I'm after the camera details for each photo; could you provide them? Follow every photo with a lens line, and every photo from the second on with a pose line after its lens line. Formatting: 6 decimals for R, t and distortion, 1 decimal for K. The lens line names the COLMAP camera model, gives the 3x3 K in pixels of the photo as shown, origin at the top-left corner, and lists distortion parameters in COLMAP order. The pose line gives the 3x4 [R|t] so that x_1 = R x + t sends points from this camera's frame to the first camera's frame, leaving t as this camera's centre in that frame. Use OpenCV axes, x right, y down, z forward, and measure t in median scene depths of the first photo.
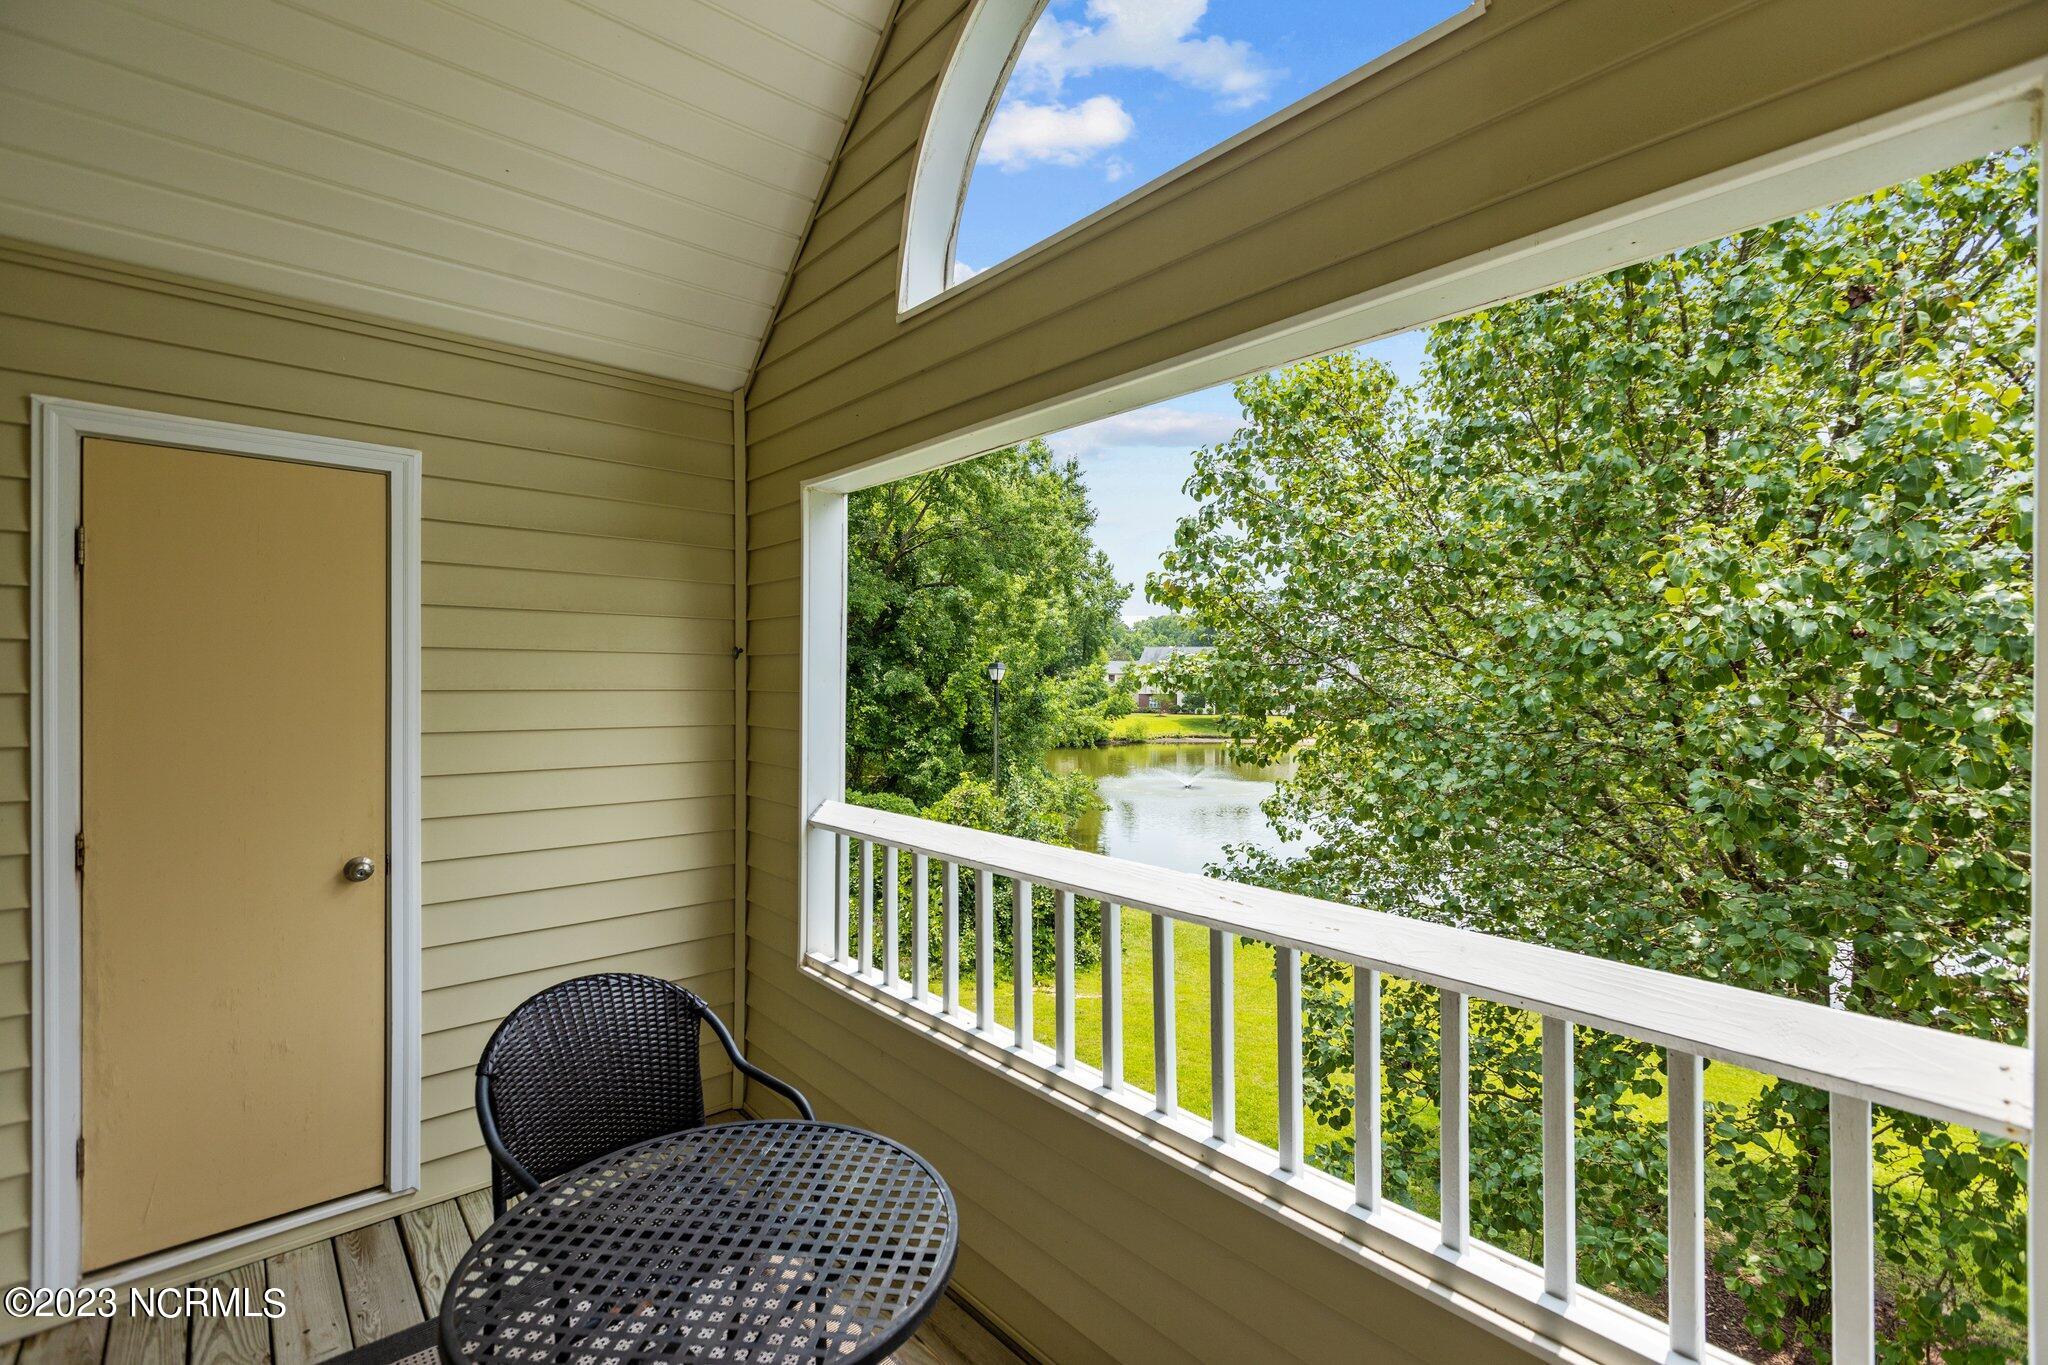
lens RADIAL K [[919.0, 0, 1028.6], [0, 919.0, 676.3], [0, 0, 1]] dist [-0.002625, -0.000464]
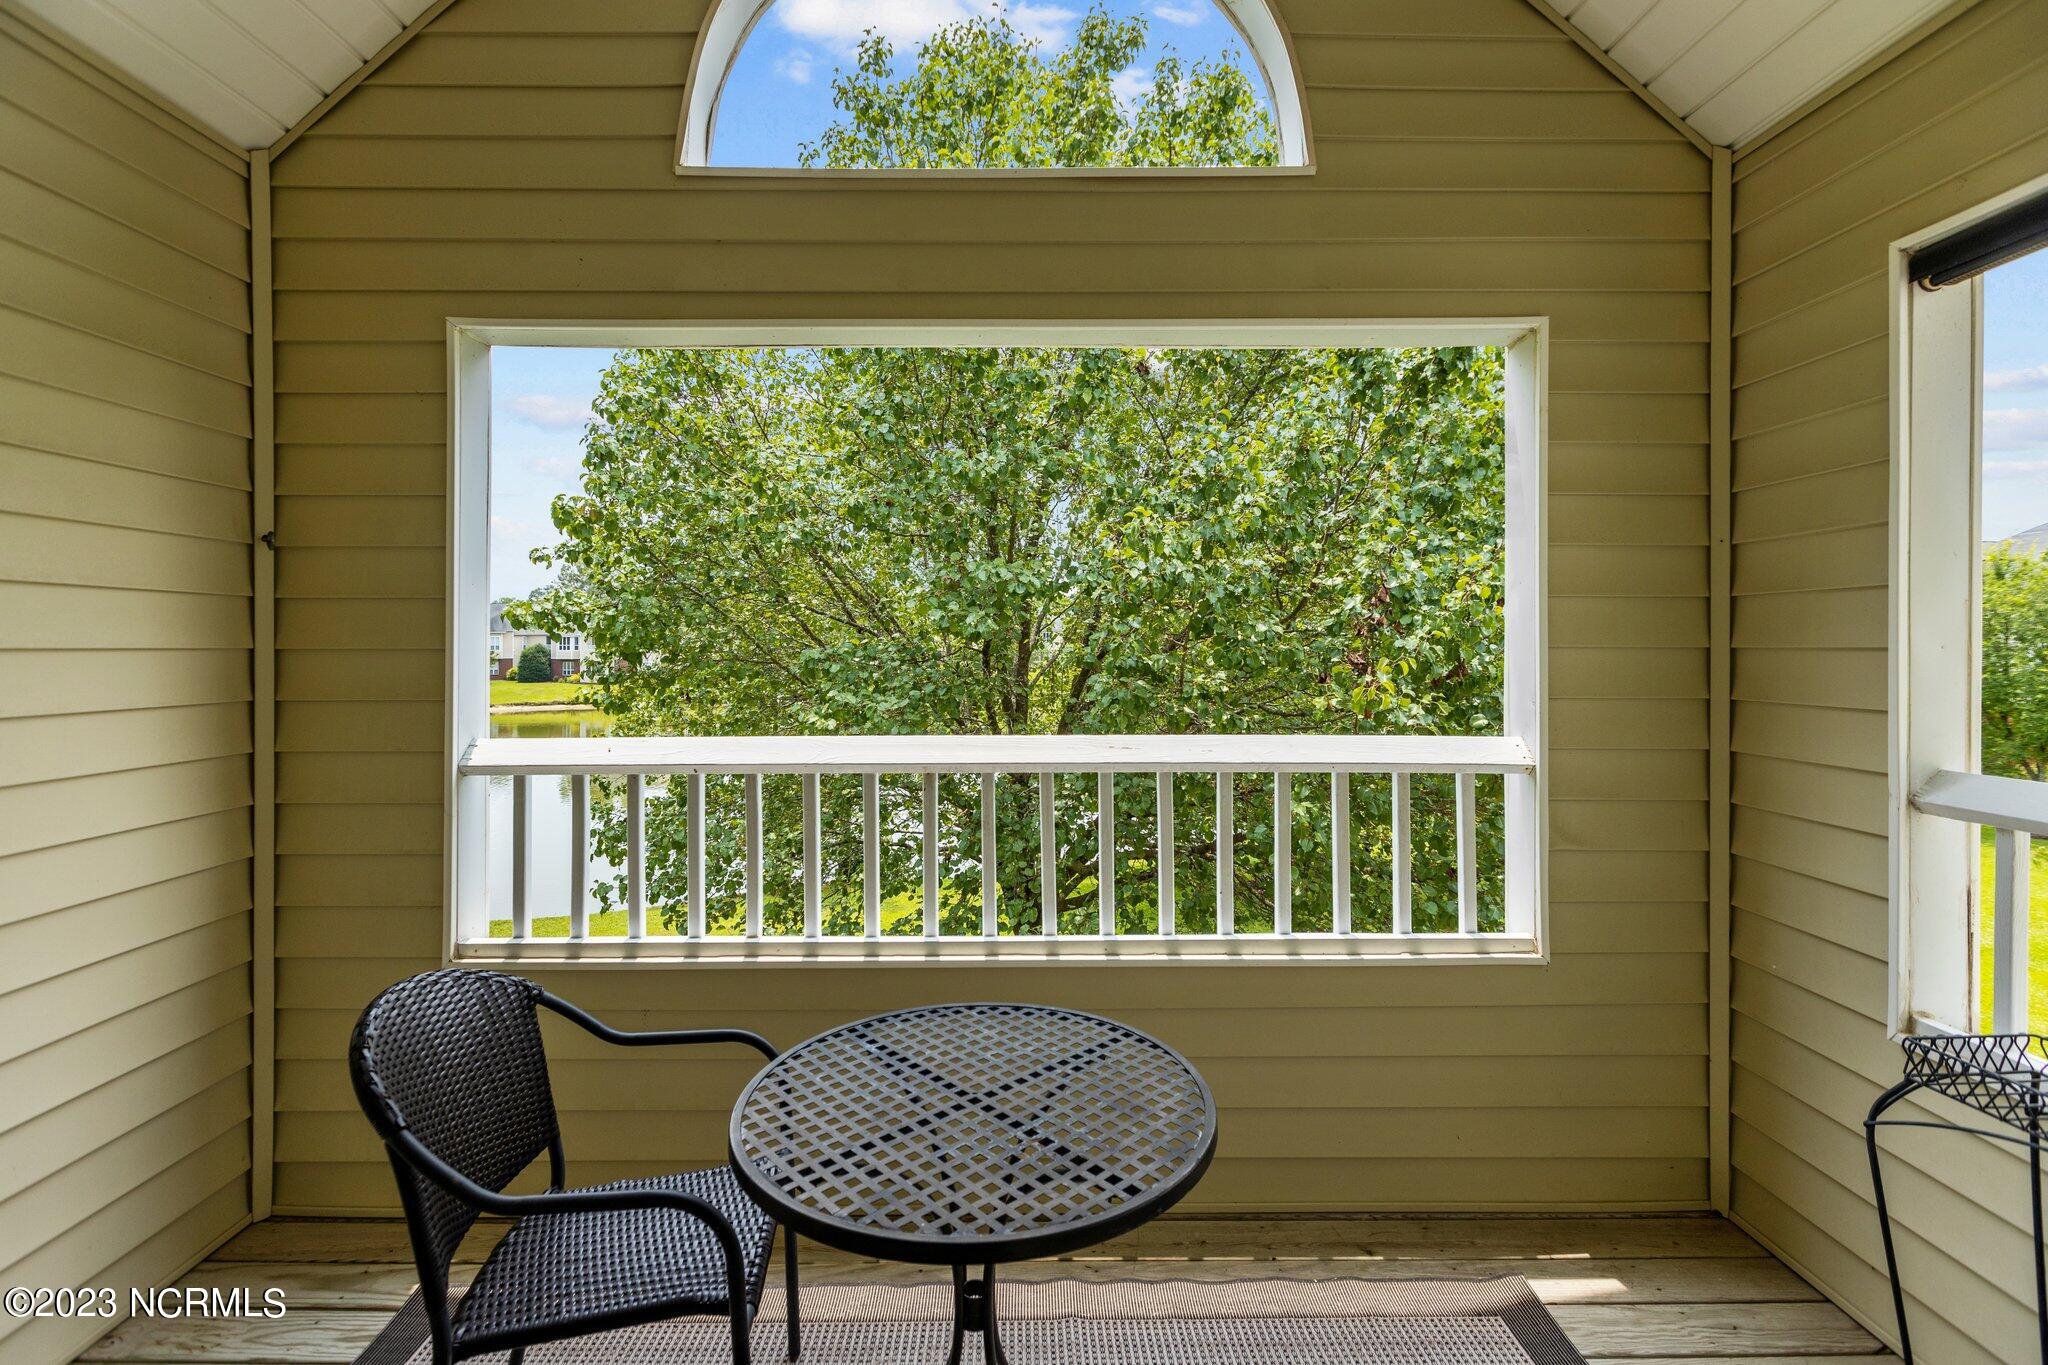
lens RADIAL K [[919.0, 0, 1037.4], [0, 919.0, 645.3], [0, 0, 1]] dist [-0.002625, -0.000464]
pose [[0.649904, -0.006836, 0.759985, -0.473138], [-0.000563, 0.999955, 0.009476, 0.046277], [-0.760016, -0.006587, 0.649871, 0.131911]]
